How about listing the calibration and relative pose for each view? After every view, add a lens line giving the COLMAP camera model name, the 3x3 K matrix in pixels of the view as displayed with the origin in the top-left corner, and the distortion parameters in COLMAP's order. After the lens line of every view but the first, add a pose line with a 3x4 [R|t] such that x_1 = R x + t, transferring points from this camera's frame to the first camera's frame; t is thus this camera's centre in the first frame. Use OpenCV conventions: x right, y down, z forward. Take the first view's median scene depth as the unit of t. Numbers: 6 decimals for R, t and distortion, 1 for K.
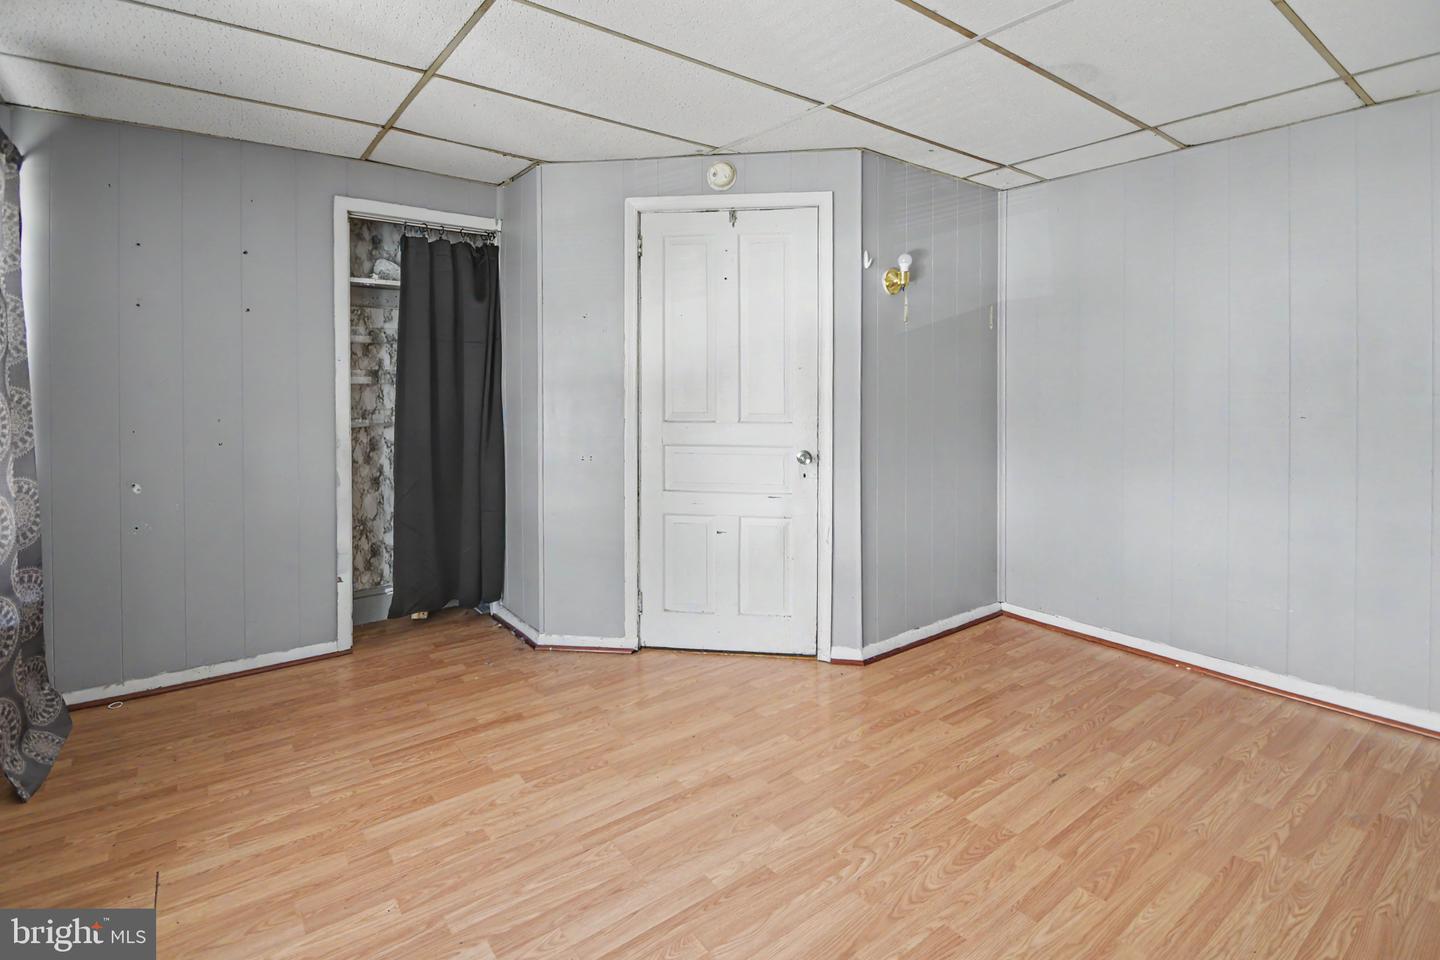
lens RADIAL K [[665.0, 0, 705.1], [0, 665.0, 441.9], [0, 0, 1]] dist [-0.001351, -0.001443]
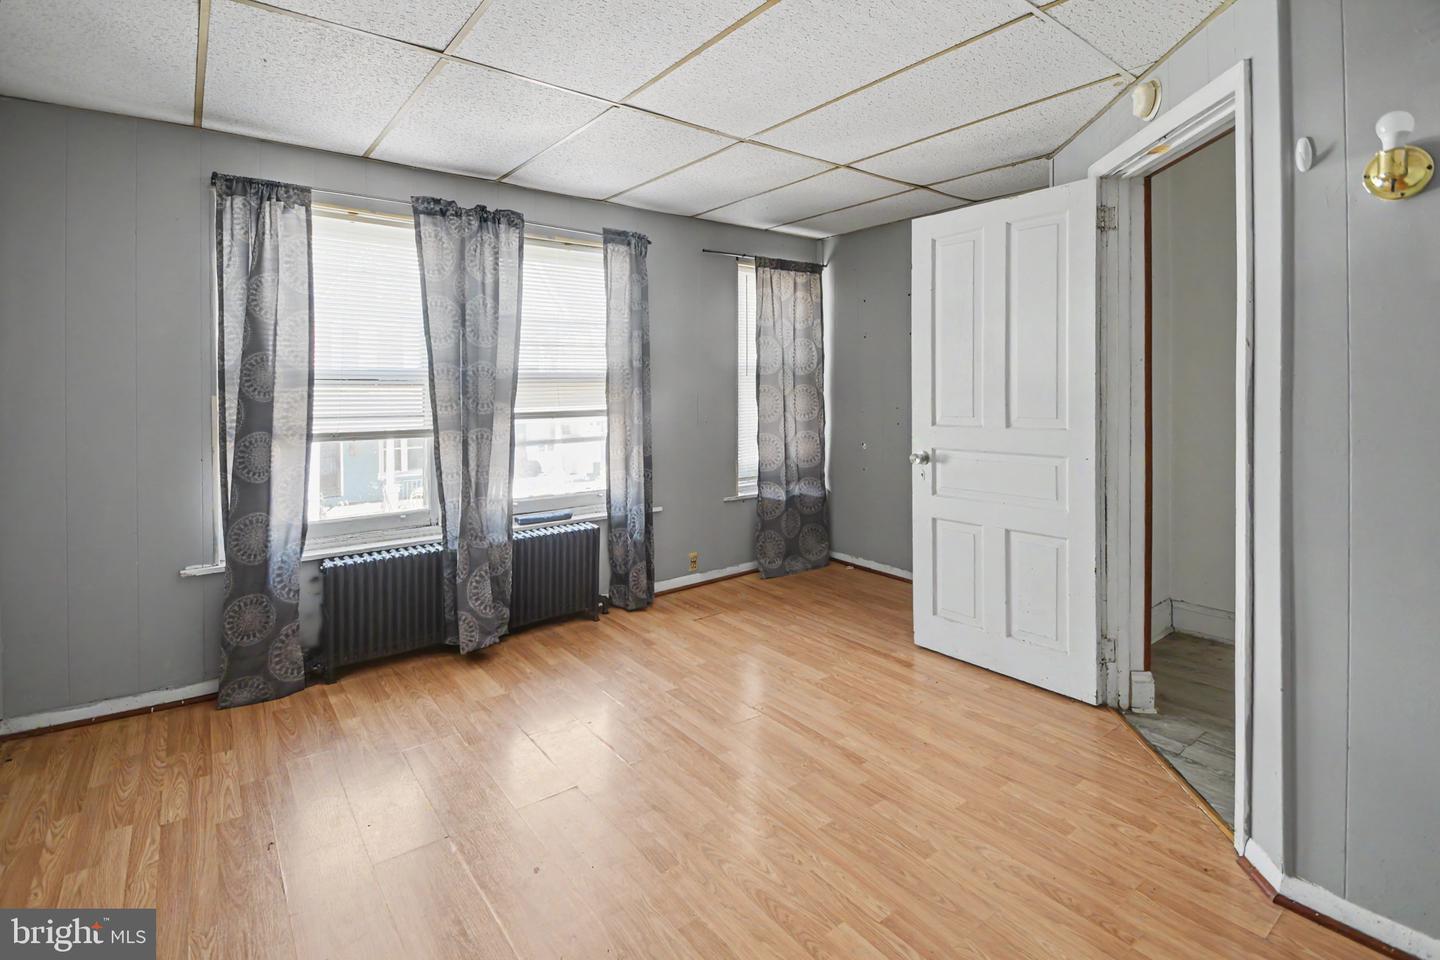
lens RADIAL K [[665.0, 0, 705.1], [0, 665.0, 441.9], [0, 0, 1]] dist [-0.001351, -0.001443]
pose [[0.027428, 0.089956, -0.995568, 1.022672], [-0.083251, 0.992688, 0.087402, -0.064605], [0.996151, 0.080485, 0.034716, 0.679708]]
